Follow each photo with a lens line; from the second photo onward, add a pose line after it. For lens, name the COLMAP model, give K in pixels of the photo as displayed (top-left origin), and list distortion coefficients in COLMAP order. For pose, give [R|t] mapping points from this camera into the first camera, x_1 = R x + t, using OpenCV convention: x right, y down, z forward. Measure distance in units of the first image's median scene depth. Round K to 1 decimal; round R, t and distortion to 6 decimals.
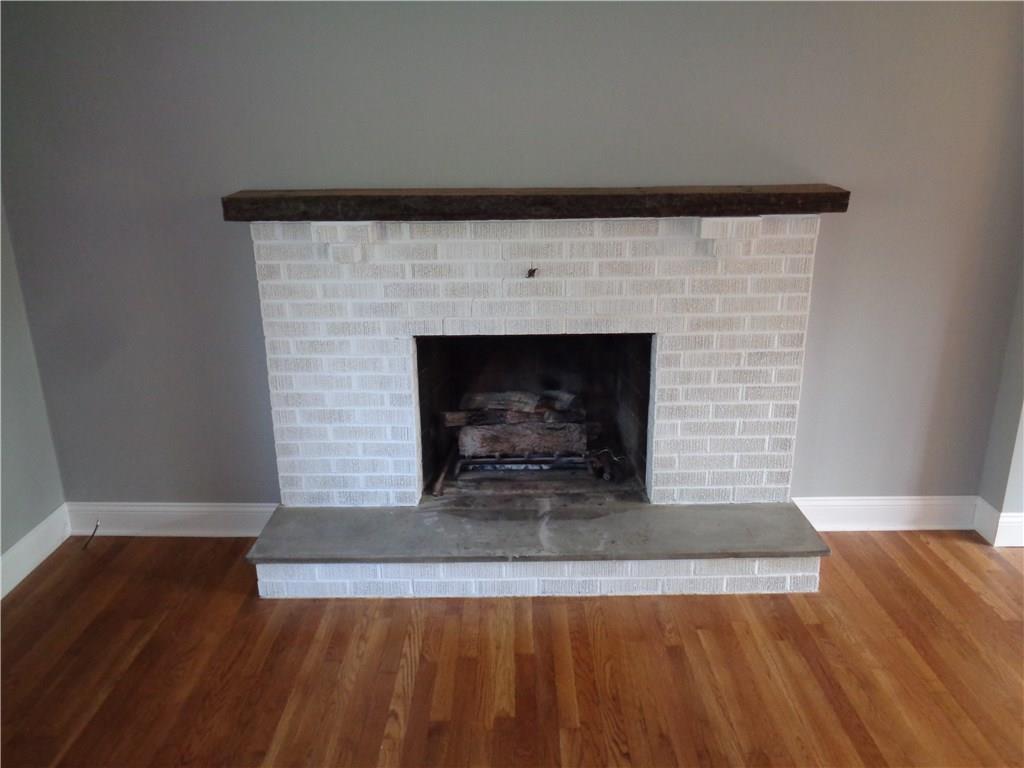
lens RADIAL K [[768.5, 0, 512.0], [0, 768.5, 384.0], [0, 0, 1]] dist [0.011138, -0.002837]
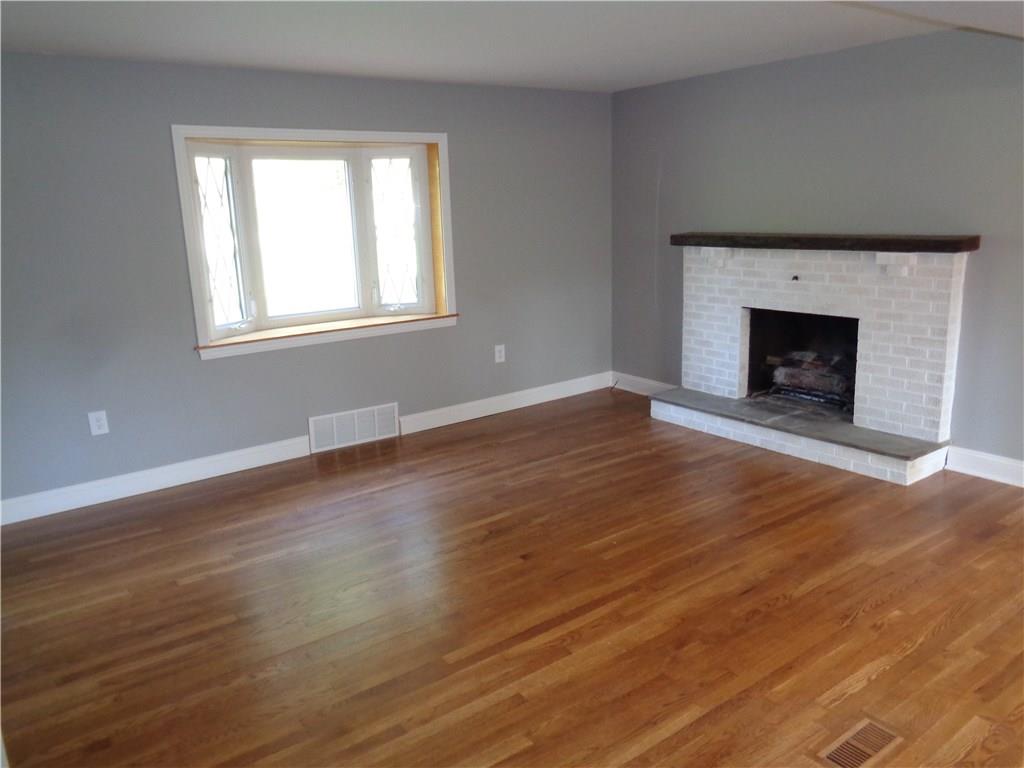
lens RADIAL K [[768.5, 0, 512.0], [0, 768.5, 384.0], [0, 0, 1]] dist [0.011138, -0.002837]
pose [[0.591856, 0.175368, -0.786735, 1.102680], [-0.219745, 0.974179, 0.051838, 0.156677], [0.775512, 0.142201, 0.615110, -0.634336]]
